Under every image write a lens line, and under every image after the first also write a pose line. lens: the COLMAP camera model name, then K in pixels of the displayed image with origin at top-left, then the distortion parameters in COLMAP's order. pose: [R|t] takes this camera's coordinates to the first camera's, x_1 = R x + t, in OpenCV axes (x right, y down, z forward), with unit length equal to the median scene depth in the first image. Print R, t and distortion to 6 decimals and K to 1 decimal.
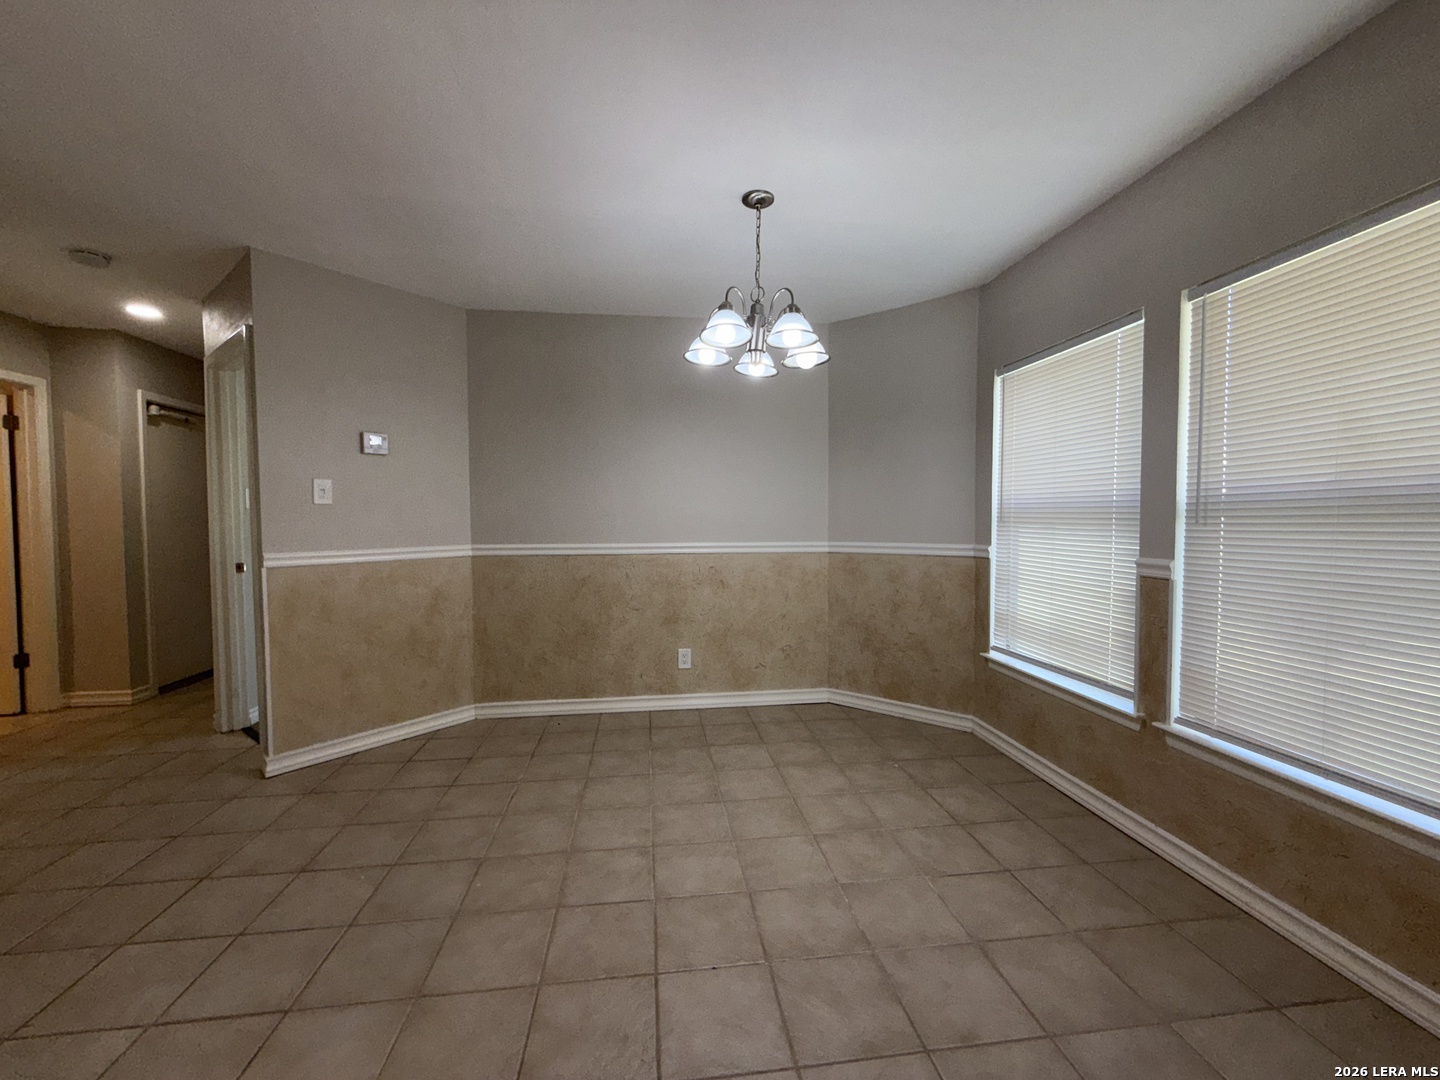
lens RADIAL K [[575.9, 0, 715.8], [0, 575.9, 540.9], [0, 0, 1]] dist [0.000348, 0.000274]
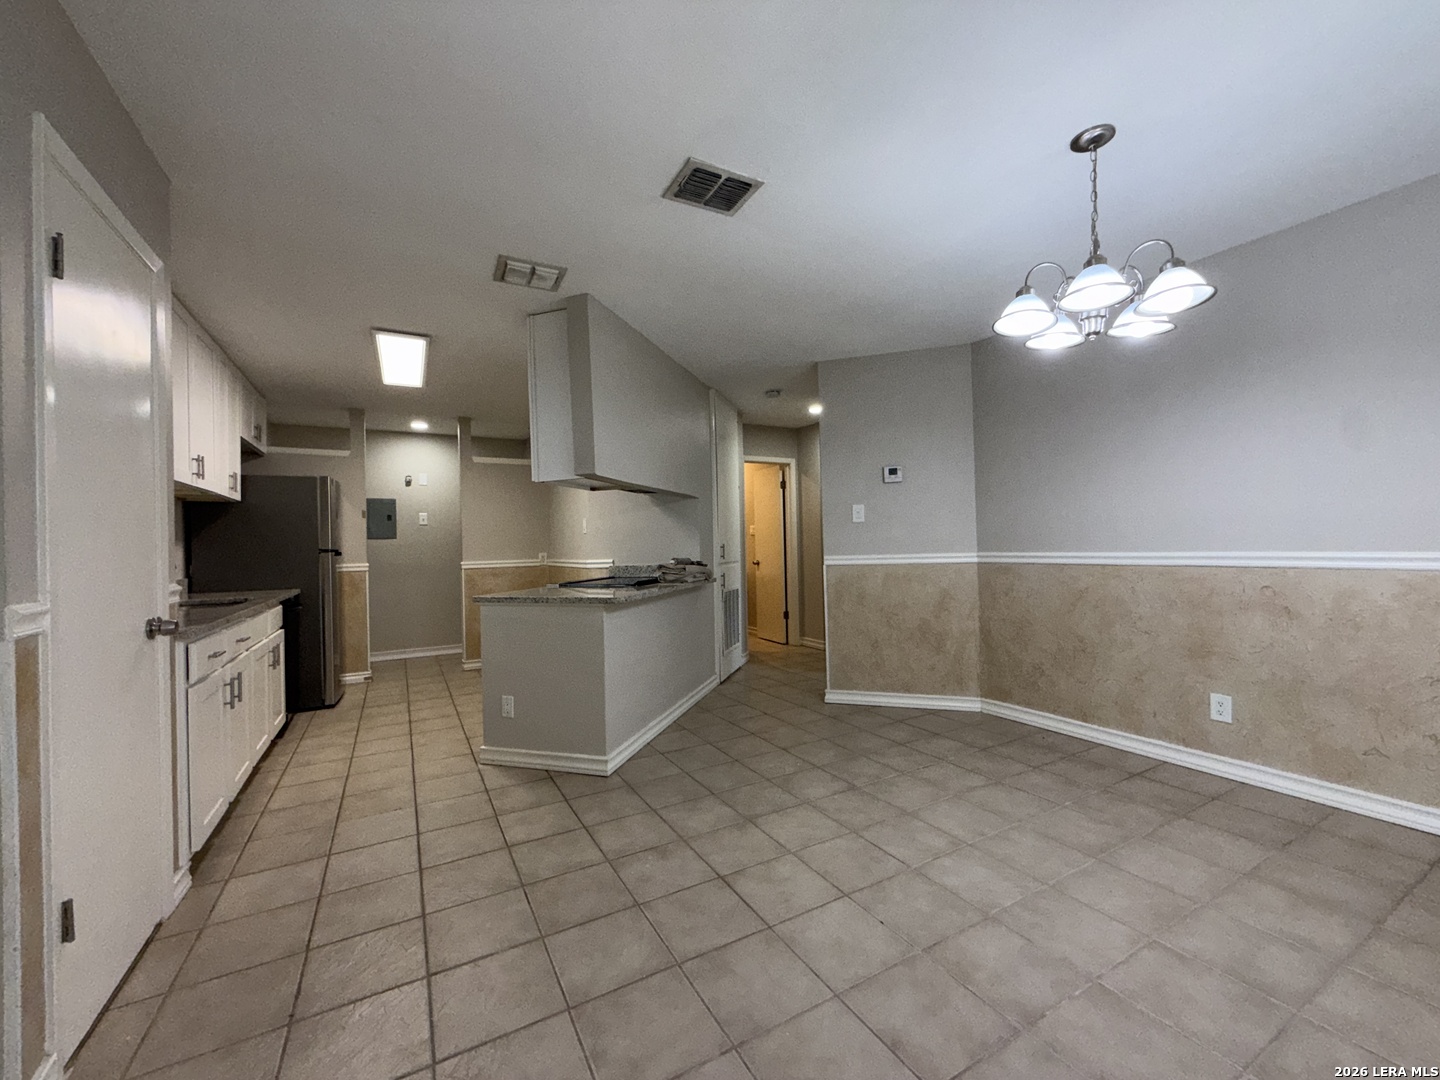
lens RADIAL K [[575.9, 0, 715.8], [0, 575.9, 540.9], [0, 0, 1]] dist [0.000348, 0.000274]
pose [[0.368821, -0.013379, -0.929404, 0.430634], [-0.011658, 0.999751, -0.019019, 0.012060], [0.929427, 0.017850, 0.368573, 0.127349]]
